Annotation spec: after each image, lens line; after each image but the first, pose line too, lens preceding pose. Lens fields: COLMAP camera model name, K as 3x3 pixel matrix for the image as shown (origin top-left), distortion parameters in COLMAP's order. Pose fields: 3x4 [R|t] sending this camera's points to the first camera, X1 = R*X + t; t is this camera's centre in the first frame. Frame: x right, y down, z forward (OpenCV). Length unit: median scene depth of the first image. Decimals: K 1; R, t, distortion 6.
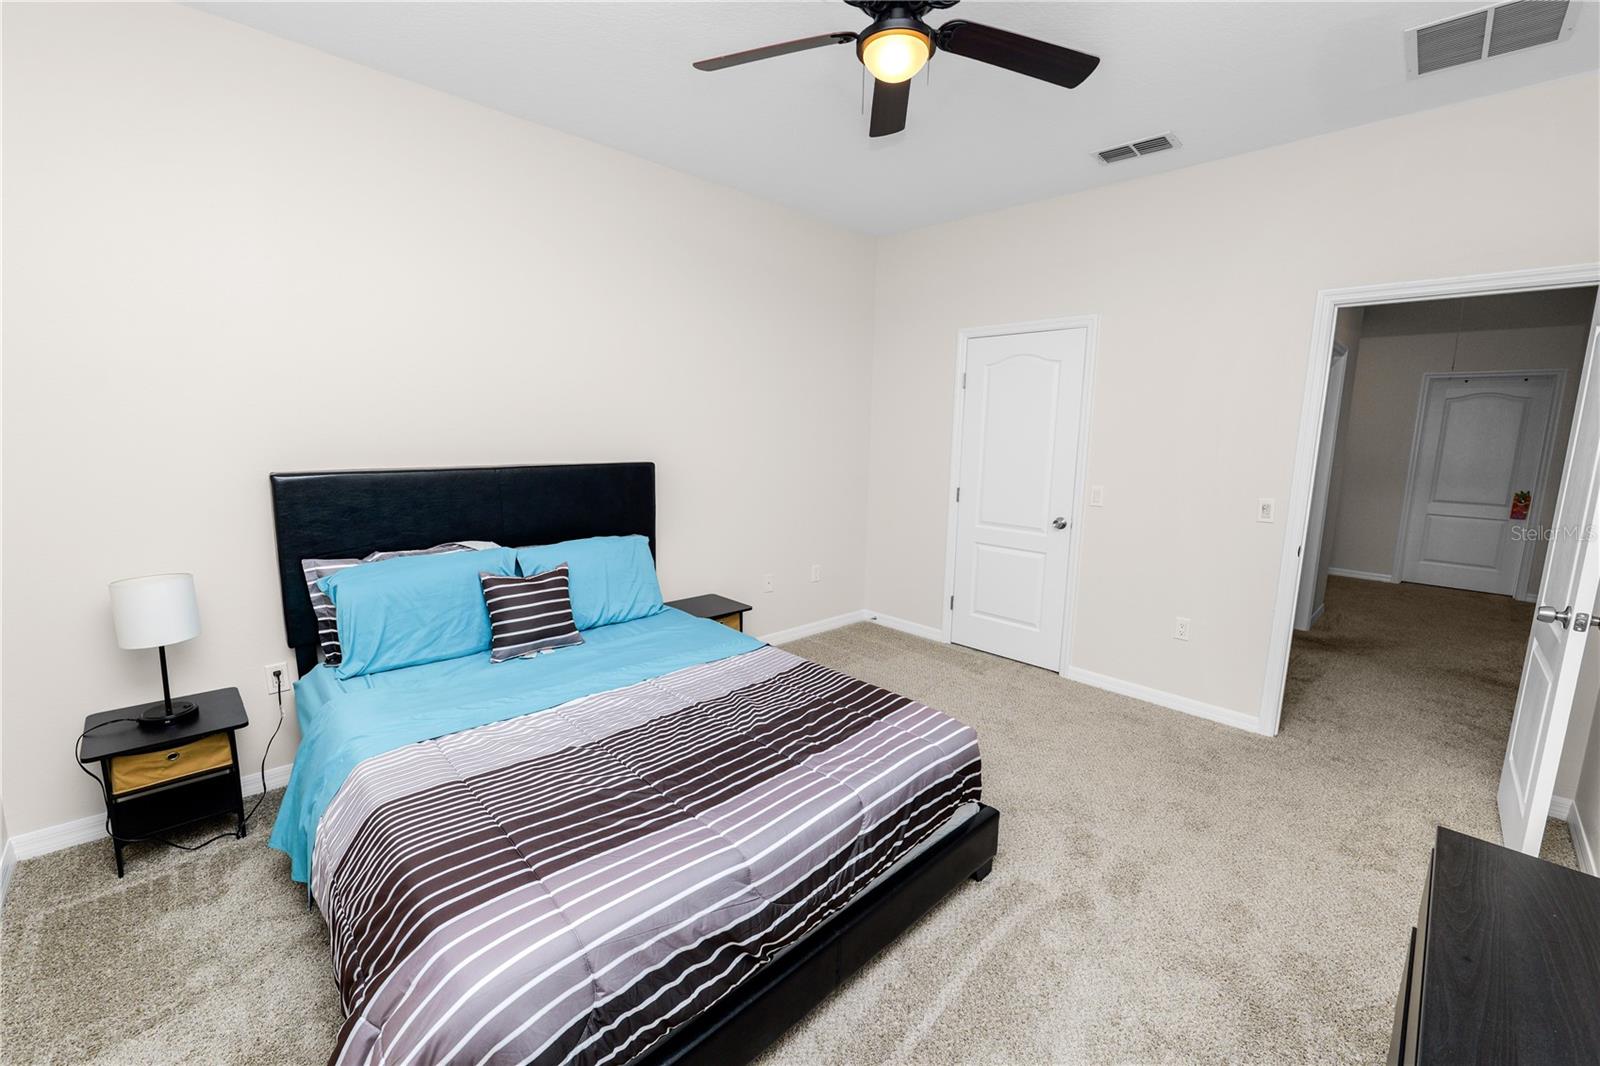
lens RADIAL K [[656.4, 0, 797.6], [0, 656.4, 529.9], [0, 0, 1]] dist [-0.009603, -0.000247]
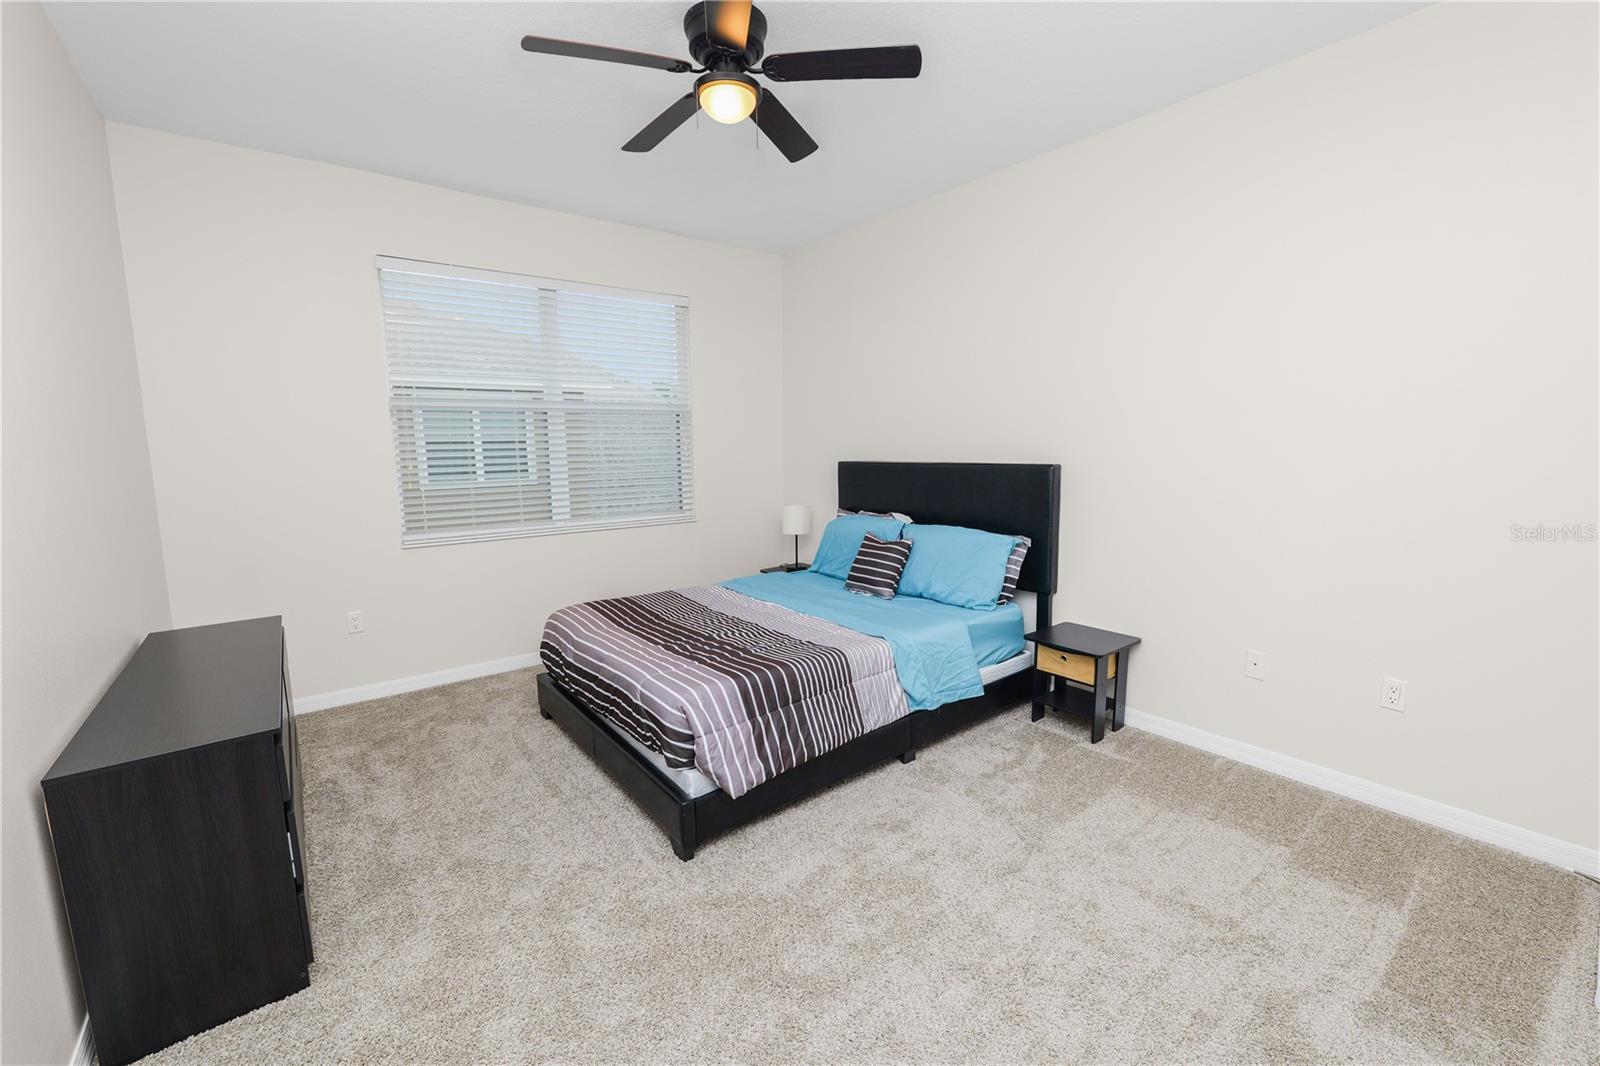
lens RADIAL K [[639.1, 0, 800.0], [0, 639.1, 533.0], [0, 0, 1]] dist [-0.009924, -0.000043]
pose [[-0.115839, 0.118410, -0.986185, 1.294149], [-0.124903, 0.983251, 0.132729, -0.143939], [0.985383, 0.138553, -0.099109, 1.293163]]
